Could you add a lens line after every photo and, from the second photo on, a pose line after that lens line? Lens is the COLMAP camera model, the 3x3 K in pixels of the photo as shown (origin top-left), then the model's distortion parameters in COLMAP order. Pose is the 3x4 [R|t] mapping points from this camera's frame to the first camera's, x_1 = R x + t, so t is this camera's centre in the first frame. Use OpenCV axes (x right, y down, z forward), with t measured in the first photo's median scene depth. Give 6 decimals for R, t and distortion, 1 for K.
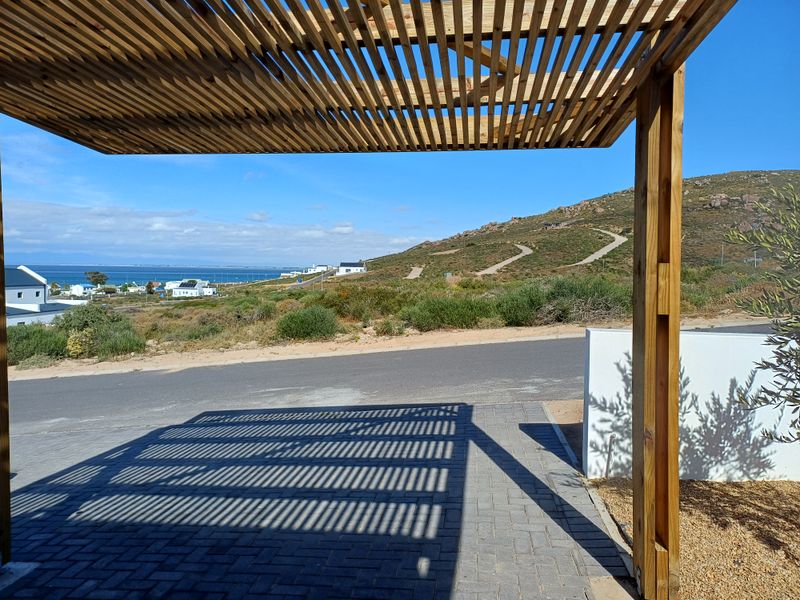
lens RADIAL K [[560.2, 0, 404.8], [0, 560.2, 304.5], [0, 0, 1]] dist [0.037483, -0.049110]
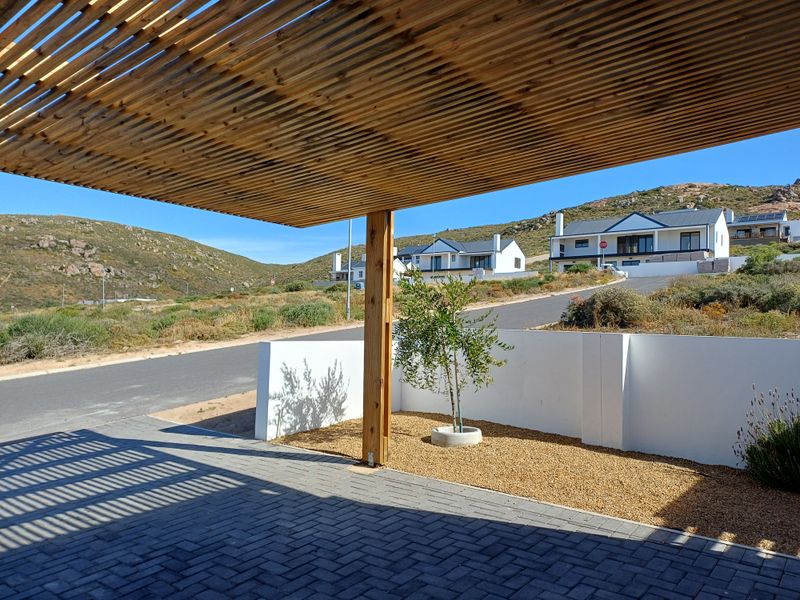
lens RADIAL K [[560.2, 0, 404.8], [0, 560.2, 304.5], [0, 0, 1]] dist [0.037483, -0.049110]
pose [[0.499886, 0.034957, 0.865386, -1.040119], [0.028836, 0.997959, -0.056970, 0.056241], [-0.865611, 0.053433, 0.497857, -0.086421]]
